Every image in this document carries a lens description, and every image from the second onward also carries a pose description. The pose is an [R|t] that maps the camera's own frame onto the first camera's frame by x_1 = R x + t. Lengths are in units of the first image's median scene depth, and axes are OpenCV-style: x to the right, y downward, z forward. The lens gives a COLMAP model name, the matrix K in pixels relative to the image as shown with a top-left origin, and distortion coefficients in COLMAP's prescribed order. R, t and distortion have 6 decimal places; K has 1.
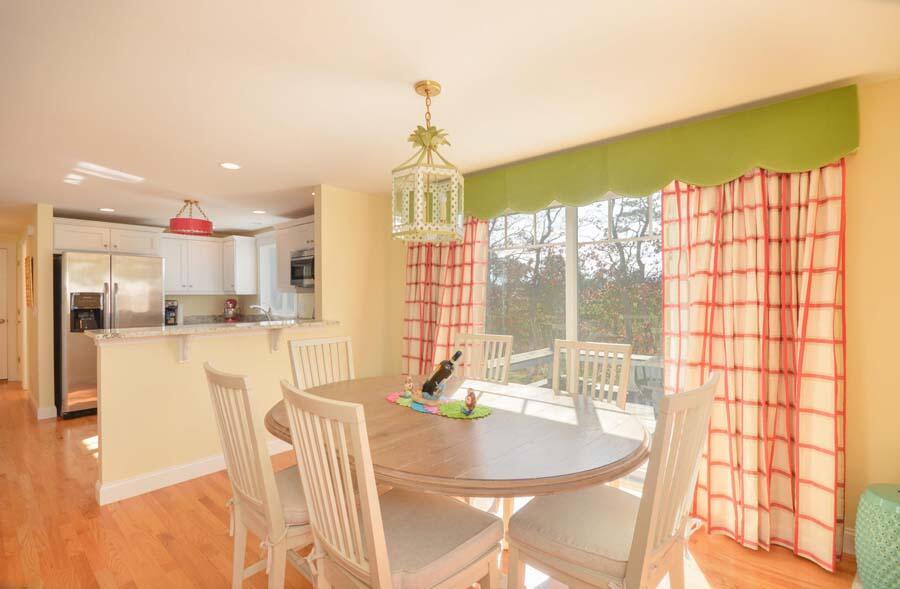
lens RADIAL K [[384.6, 0, 450.0], [0, 384.6, 294.5], [0, 0, 1]] dist [-0.001036, -0.000195]
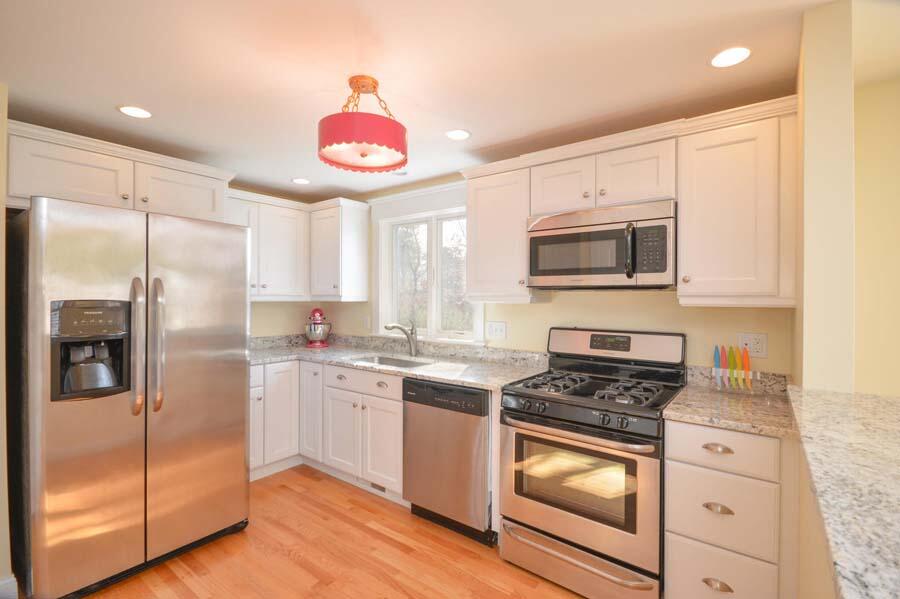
lens RADIAL K [[397.5, 0, 450.0], [0, 397.5, 299.5], [0, 0, 1]] dist [0.001048, 0.000245]
pose [[0.998962, 0.012493, 0.043812, -0.533775], [-0.012790, 0.999897, 0.006495, -0.011931], [-0.043727, -0.007049, 0.999019, 0.510801]]
